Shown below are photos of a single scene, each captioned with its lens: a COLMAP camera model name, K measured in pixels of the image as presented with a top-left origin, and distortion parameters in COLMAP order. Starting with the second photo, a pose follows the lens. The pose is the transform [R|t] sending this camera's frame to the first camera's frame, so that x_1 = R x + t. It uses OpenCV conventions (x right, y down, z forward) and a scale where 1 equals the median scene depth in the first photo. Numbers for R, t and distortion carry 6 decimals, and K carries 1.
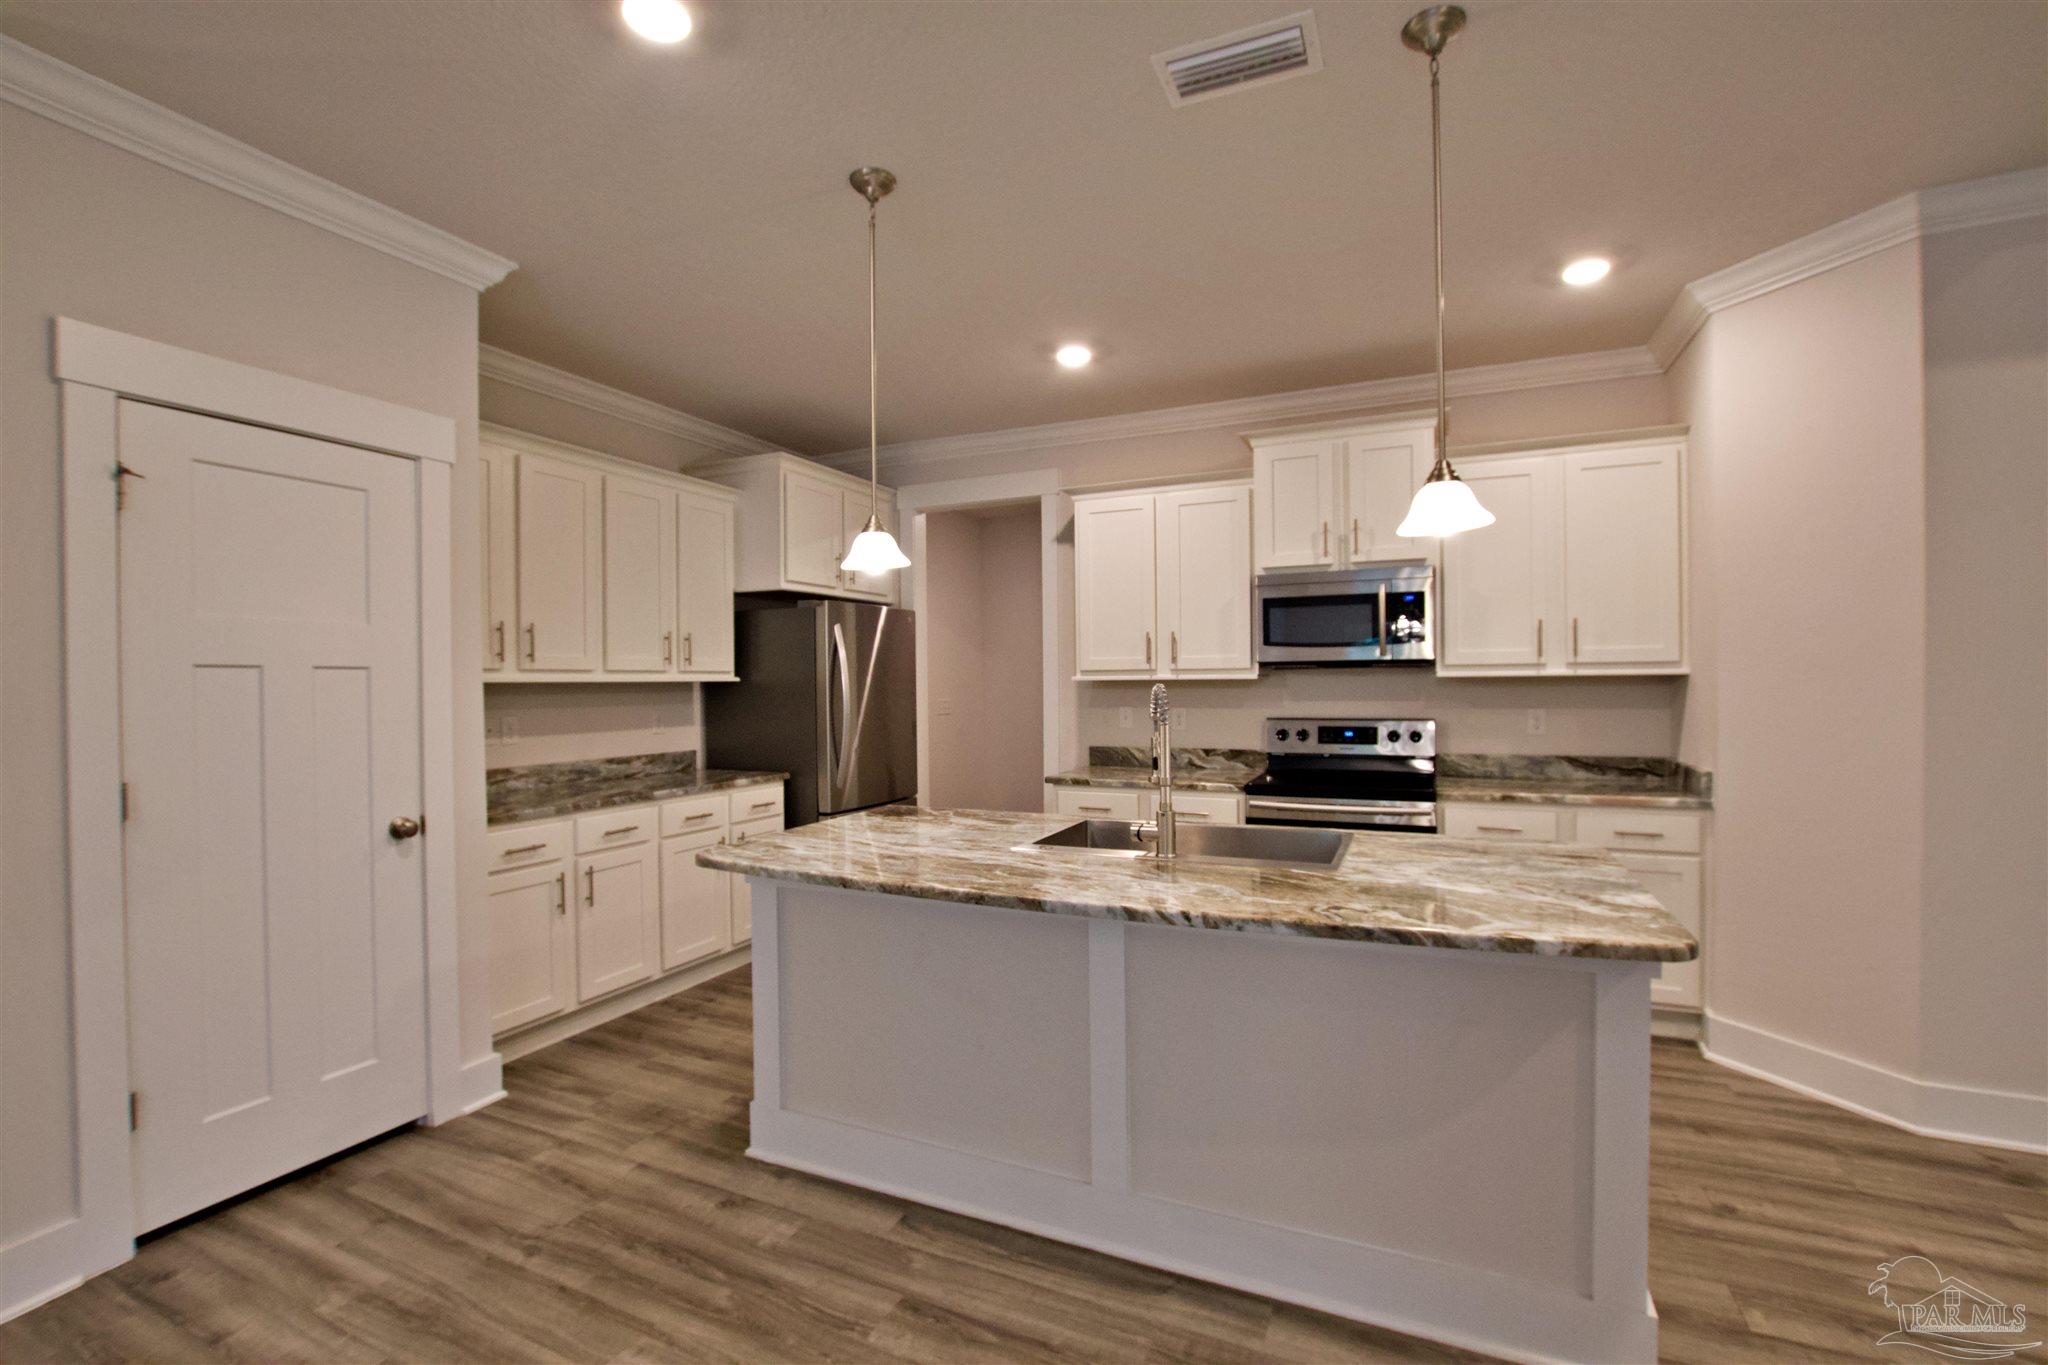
lens RADIAL K [[903.1, 0, 1016.0], [0, 903.1, 689.8], [0, 0, 1]] dist [-0.026759, 0.000685]
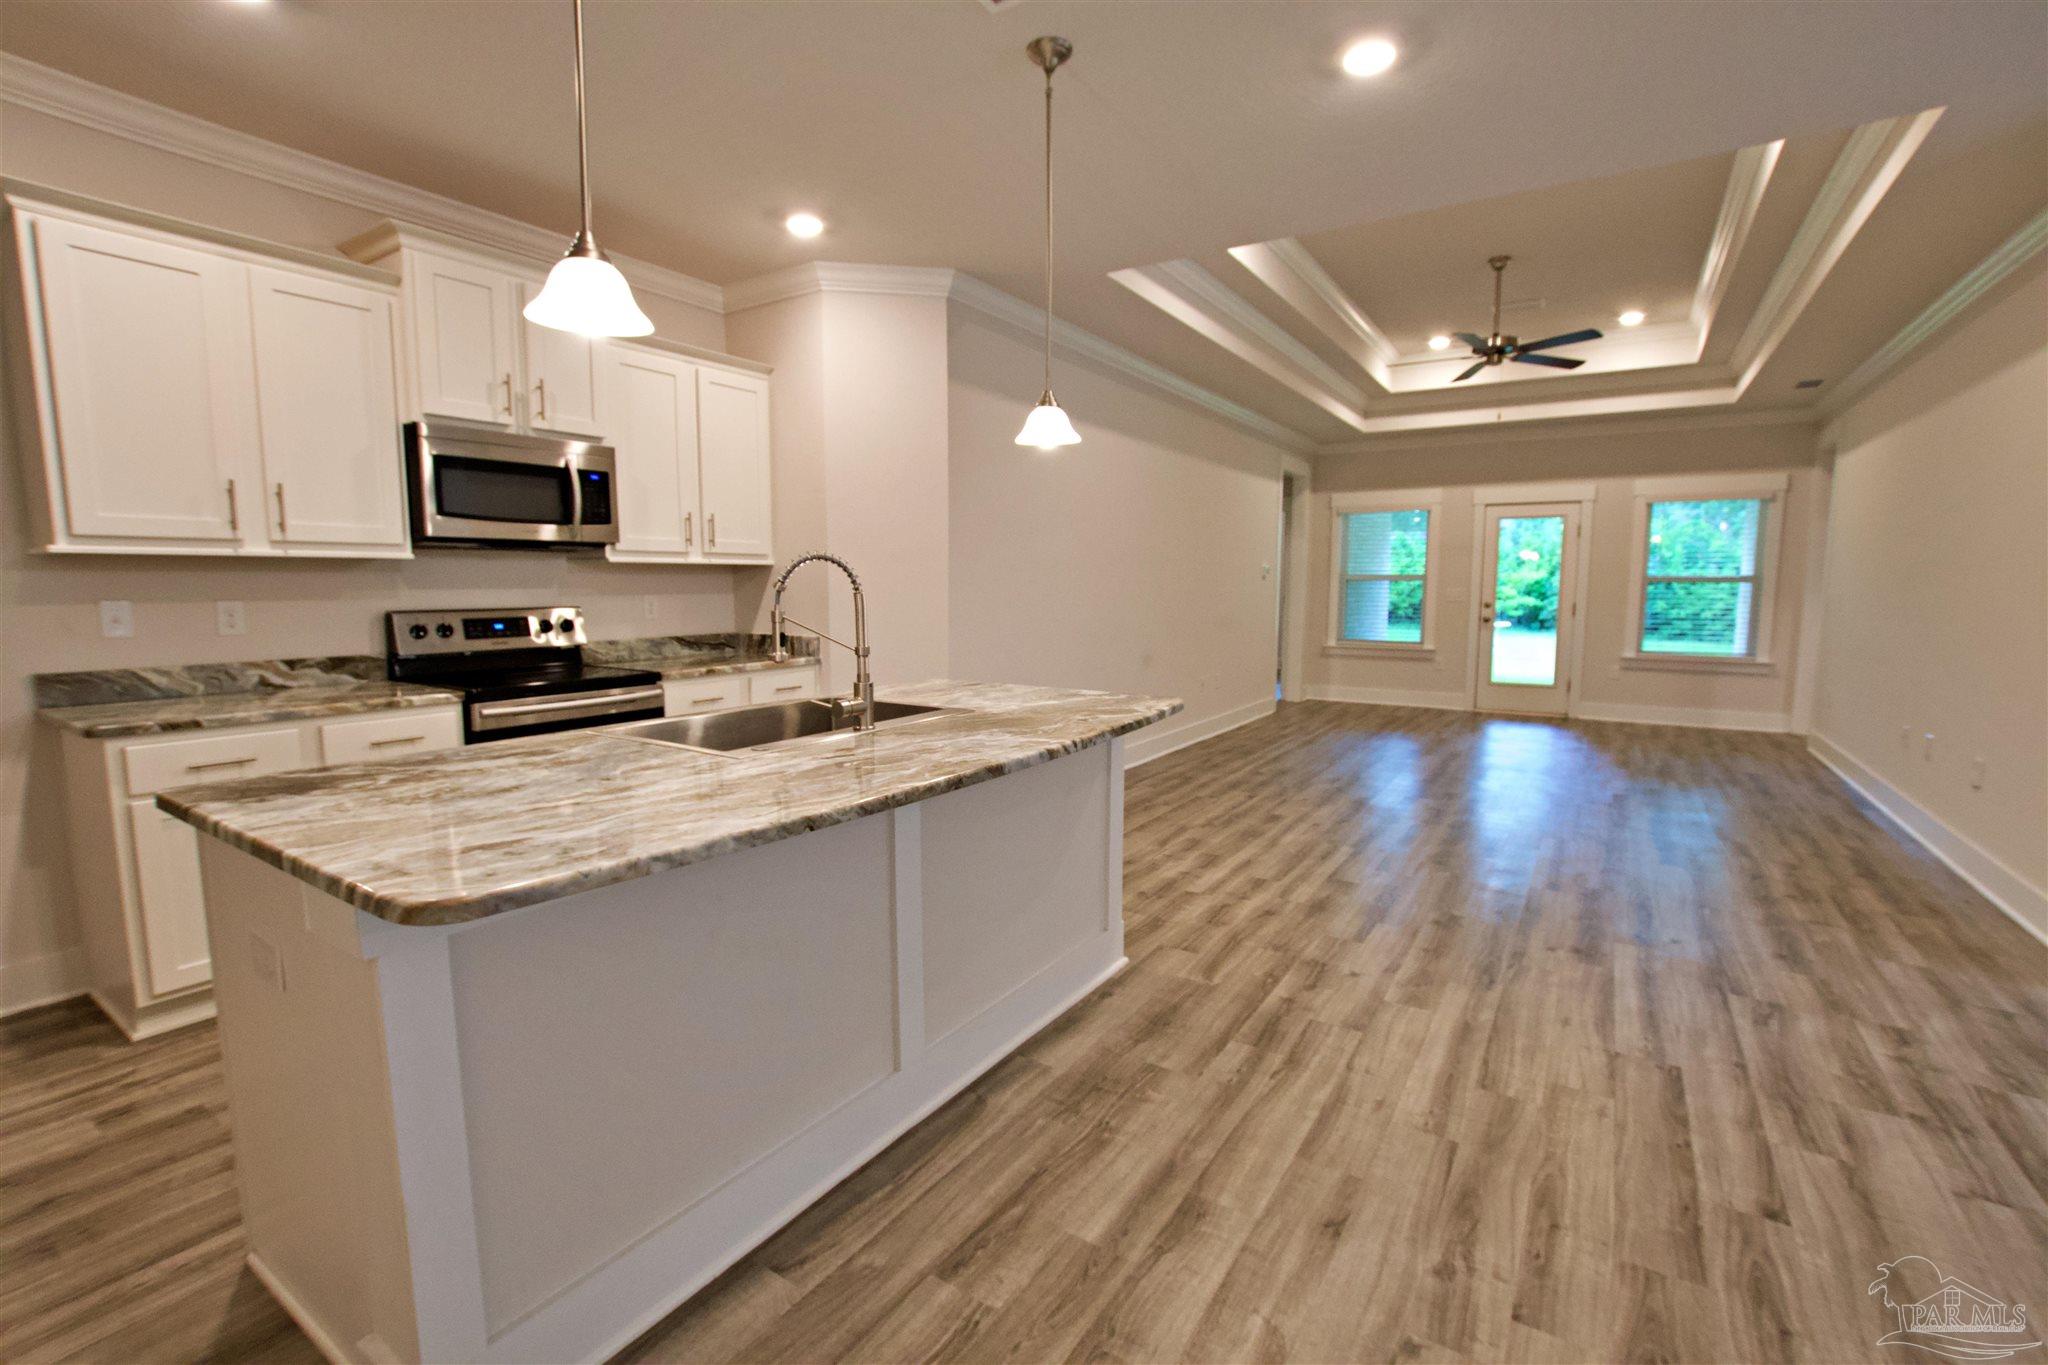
lens RADIAL K [[903.1, 0, 1016.0], [0, 903.1, 689.8], [0, 0, 1]] dist [-0.026759, 0.000685]
pose [[0.141559, -0.105120, 0.984333, -0.458592], [0.007206, 0.994429, 0.105162, 0.025155], [-0.989904, -0.007793, 0.141528, 0.421445]]
